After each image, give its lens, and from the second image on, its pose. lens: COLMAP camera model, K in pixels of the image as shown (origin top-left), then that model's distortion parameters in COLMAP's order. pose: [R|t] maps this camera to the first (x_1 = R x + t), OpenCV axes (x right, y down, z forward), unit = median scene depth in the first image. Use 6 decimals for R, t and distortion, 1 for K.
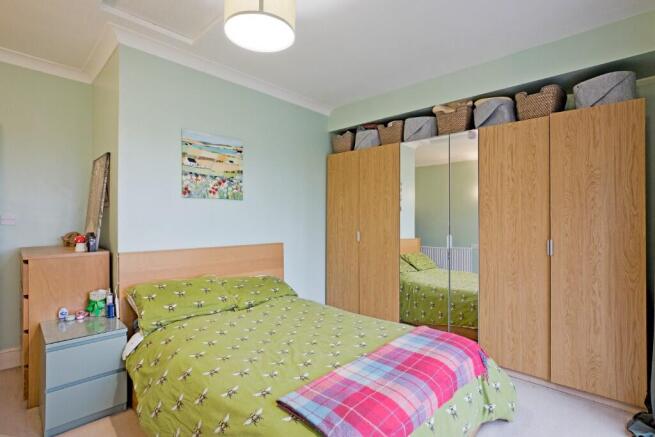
lens RADIAL K [[321.2, 0, 327.5], [0, 321.2, 218.5], [0, 0, 1]] dist [-0.033470, -0.000097]
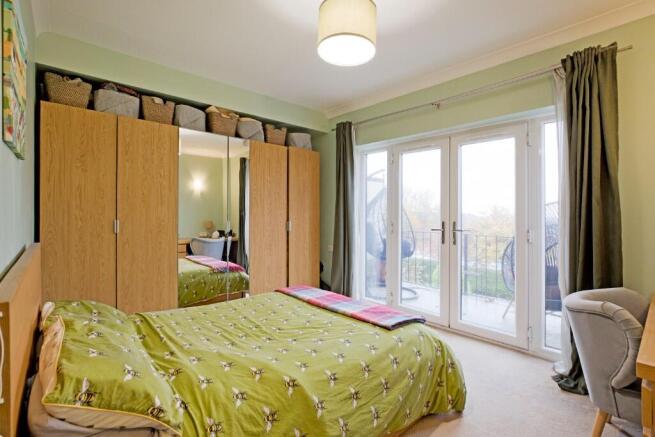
lens RADIAL K [[308.6, 0, 332.0], [0, 308.6, 213.2], [0, 0, 1]] dist [-0.027088, 0.000303]
pose [[0.075170, -0.002464, 0.997168, -0.782789], [-0.022554, 0.999737, 0.004170, 0.009196], [-0.996916, -0.022804, 0.075095, 0.555867]]
